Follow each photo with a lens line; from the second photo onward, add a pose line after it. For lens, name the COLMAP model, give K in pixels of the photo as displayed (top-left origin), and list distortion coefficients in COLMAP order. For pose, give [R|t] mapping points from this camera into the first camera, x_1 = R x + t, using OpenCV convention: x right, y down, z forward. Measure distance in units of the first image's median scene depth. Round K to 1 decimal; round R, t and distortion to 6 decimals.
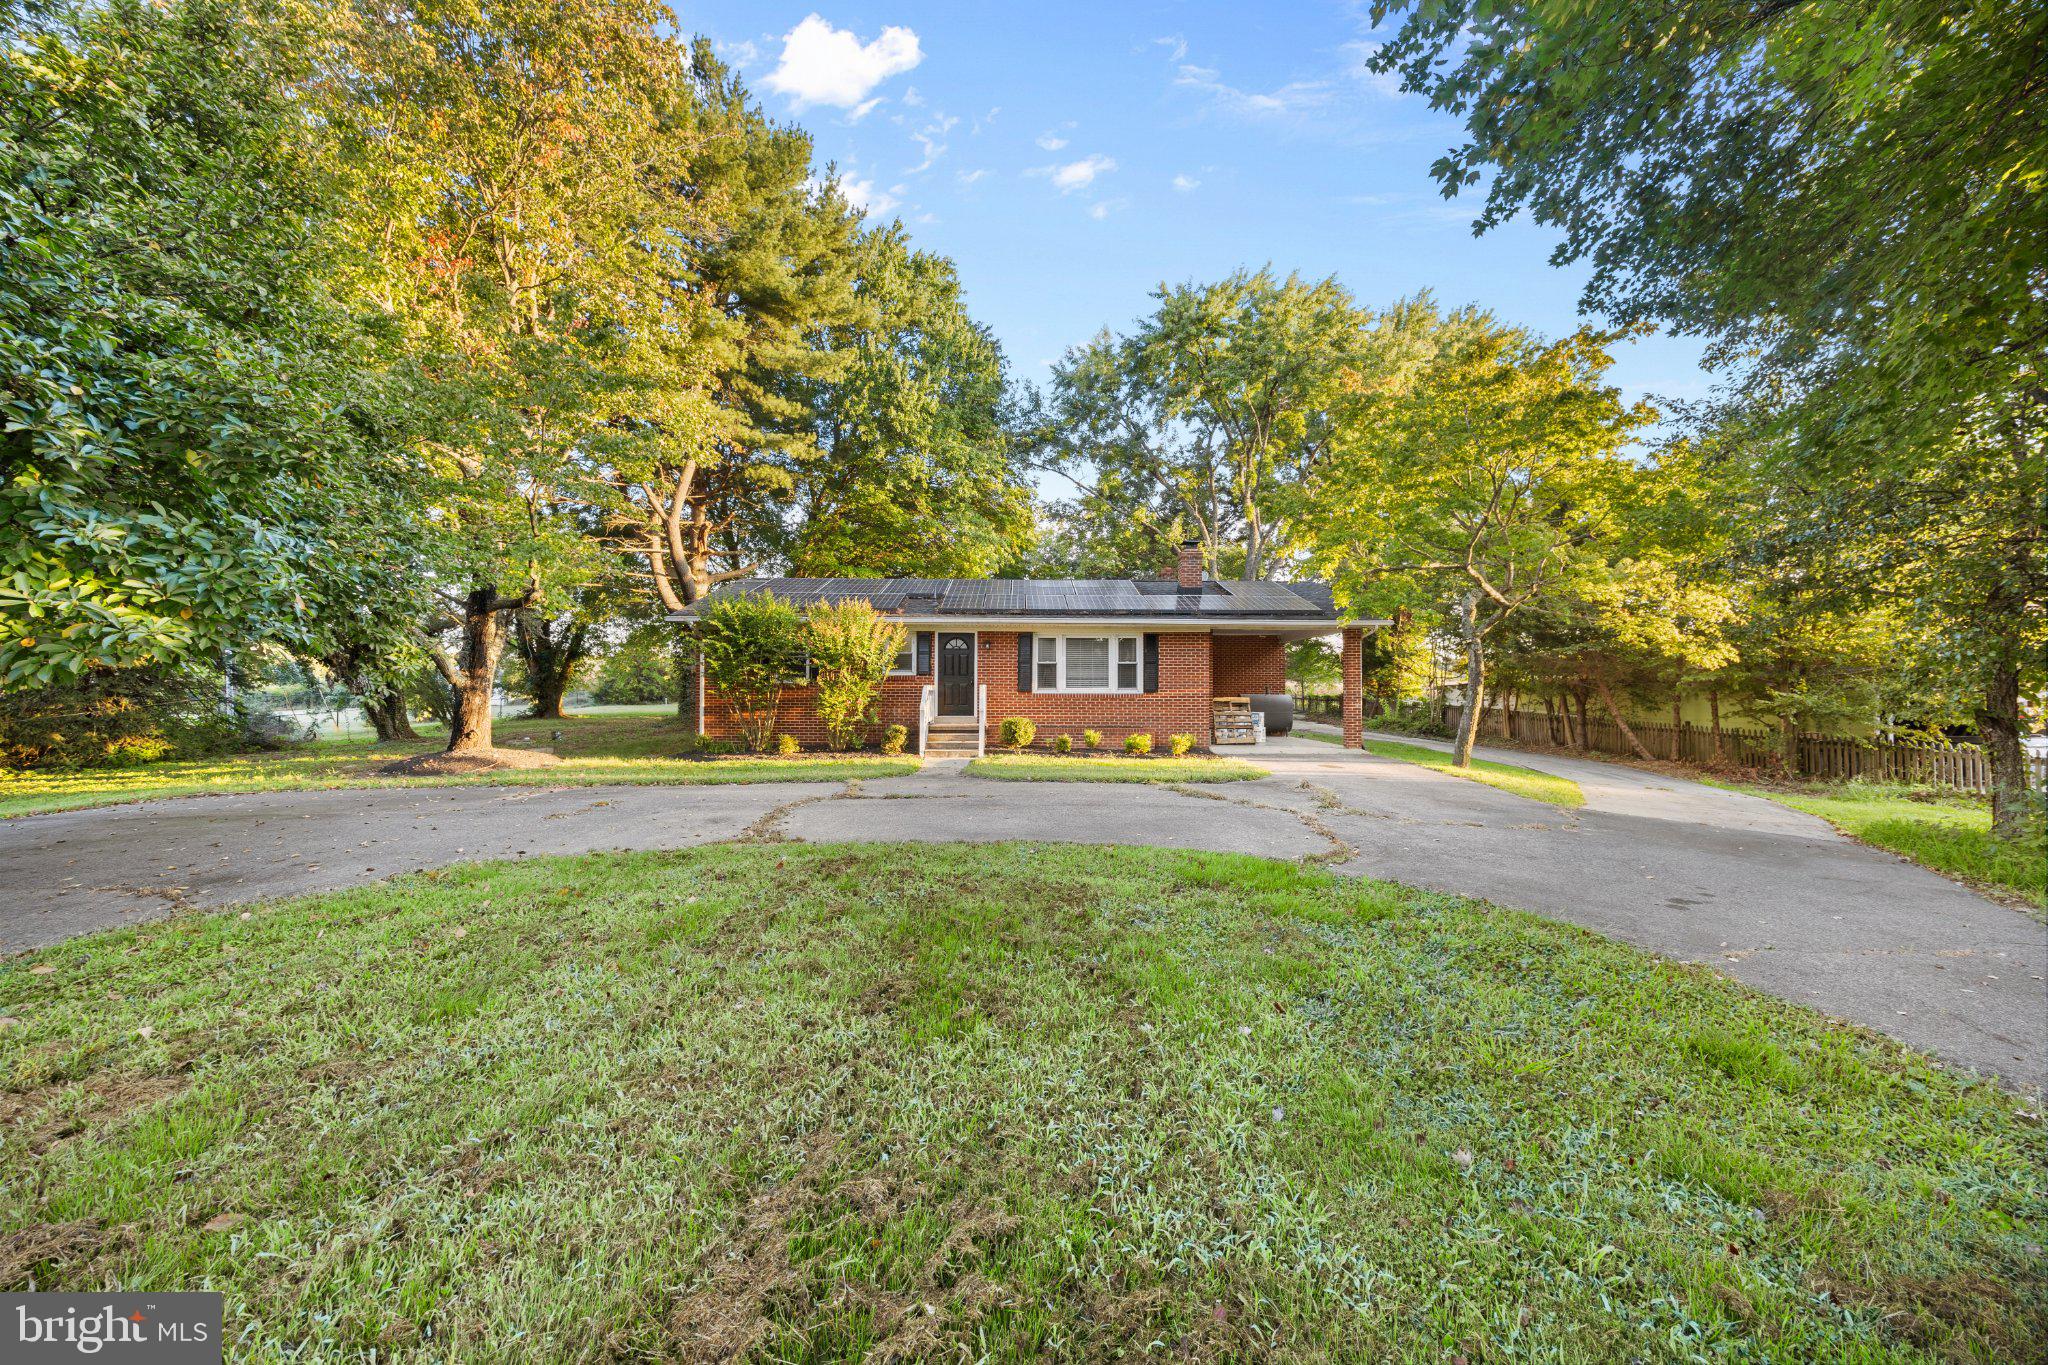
lens RADIAL K [[781.7, 0, 1031.0], [0, 781.7, 687.3], [0, 0, 1]] dist [-0.002441, -0.000402]
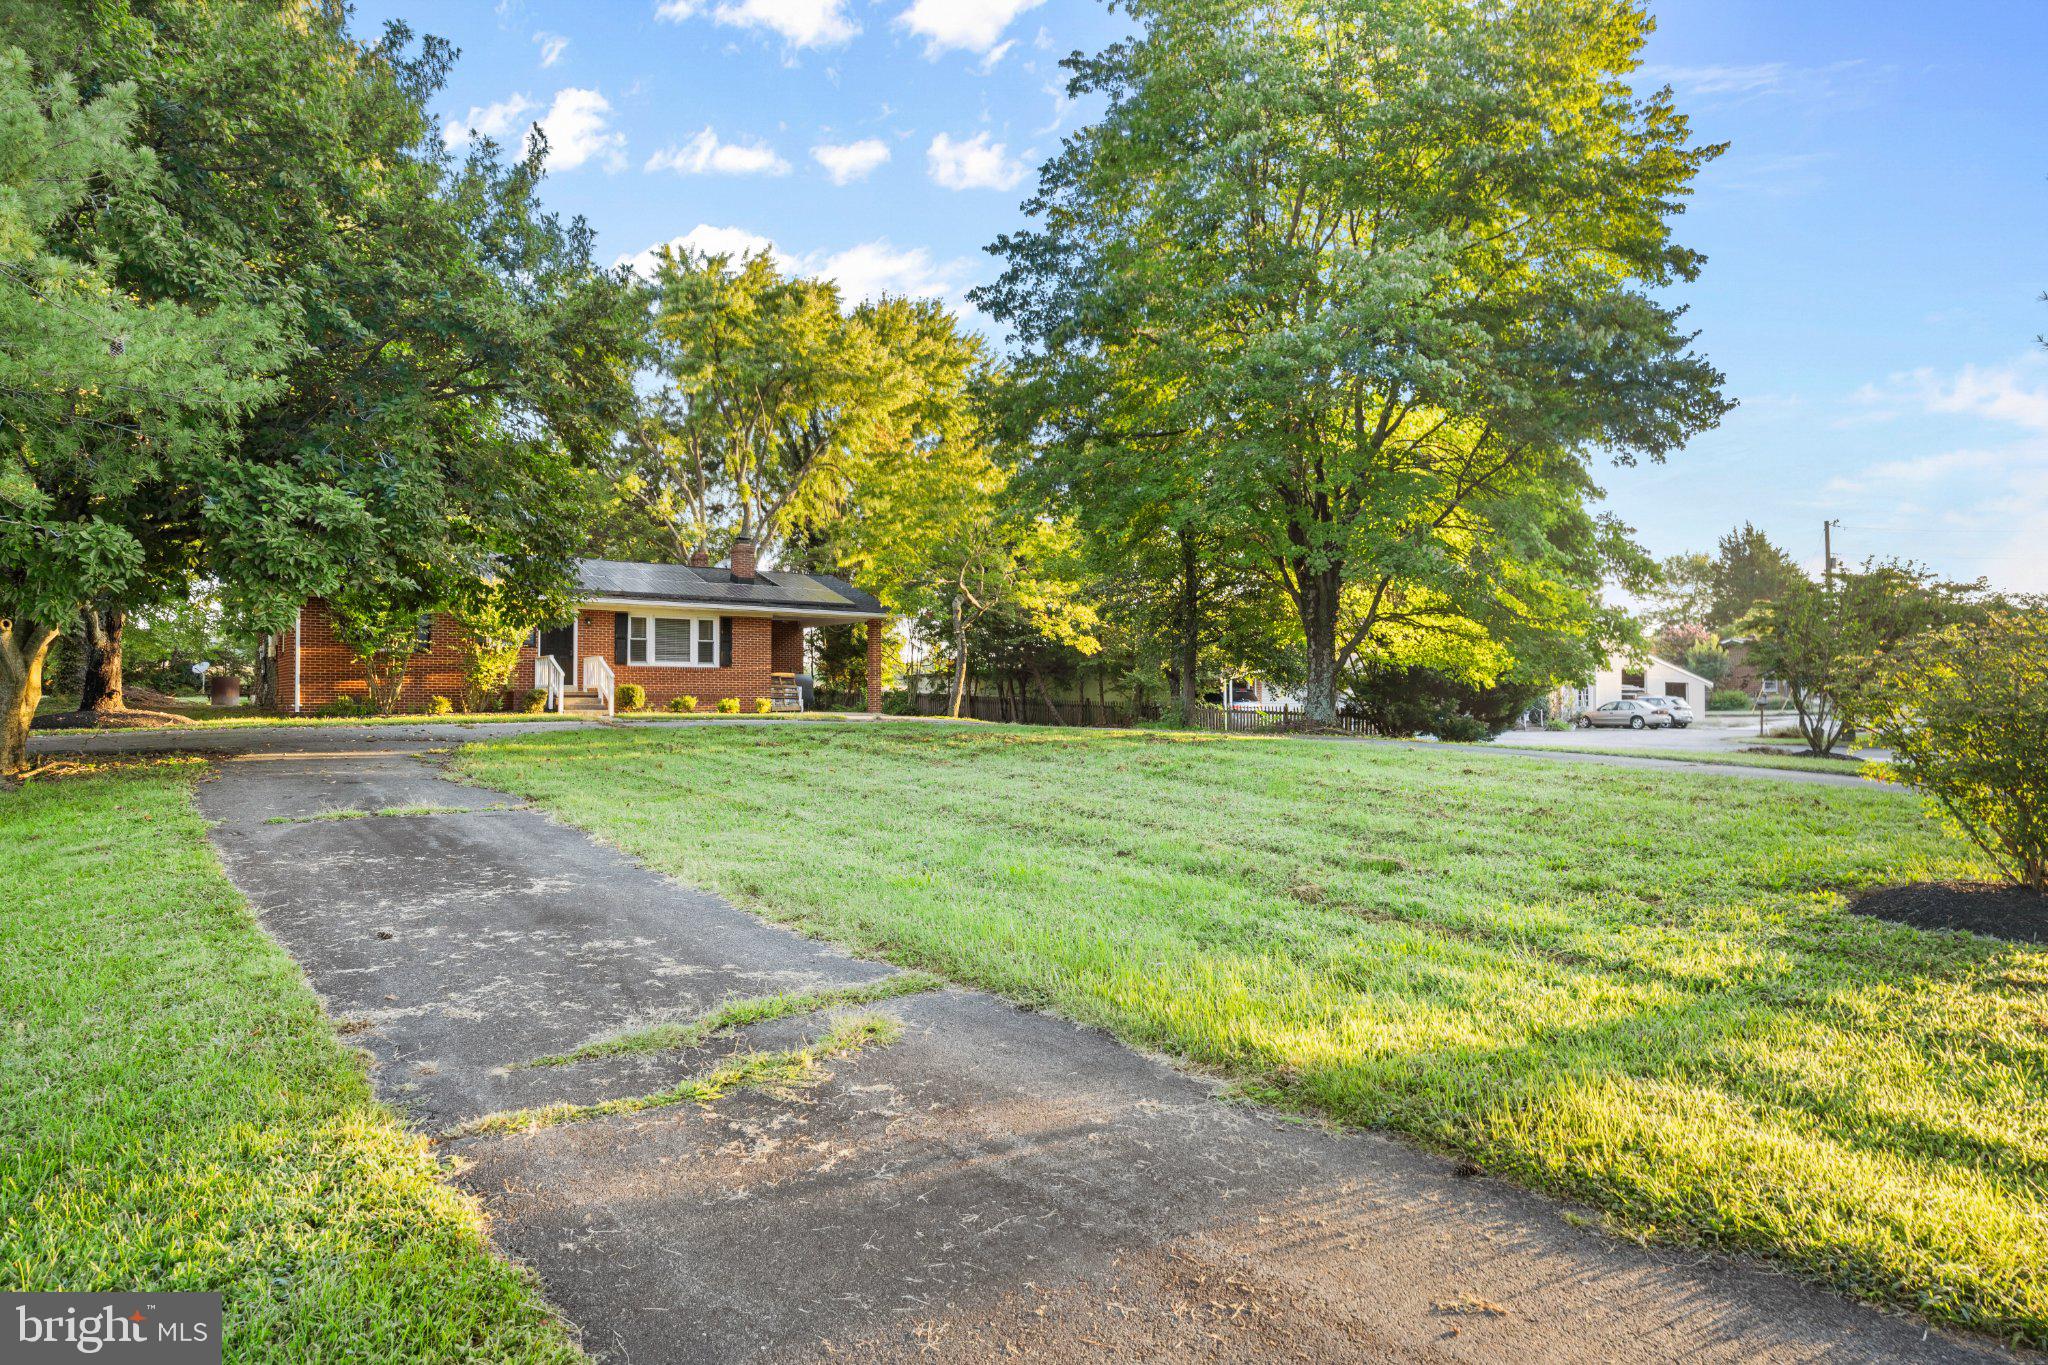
lens RADIAL K [[1300.0, 0, 1027.5], [0, 1300.0, 684.5], [0, 0, 1]] dist [-0.001364, -0.000159]
pose [[0.817418, 0.008280, 0.575985, -0.613295], [-0.001102, 0.999917, -0.012811, 0.058479], [-0.576043, 0.009838, 0.817360, -0.888547]]
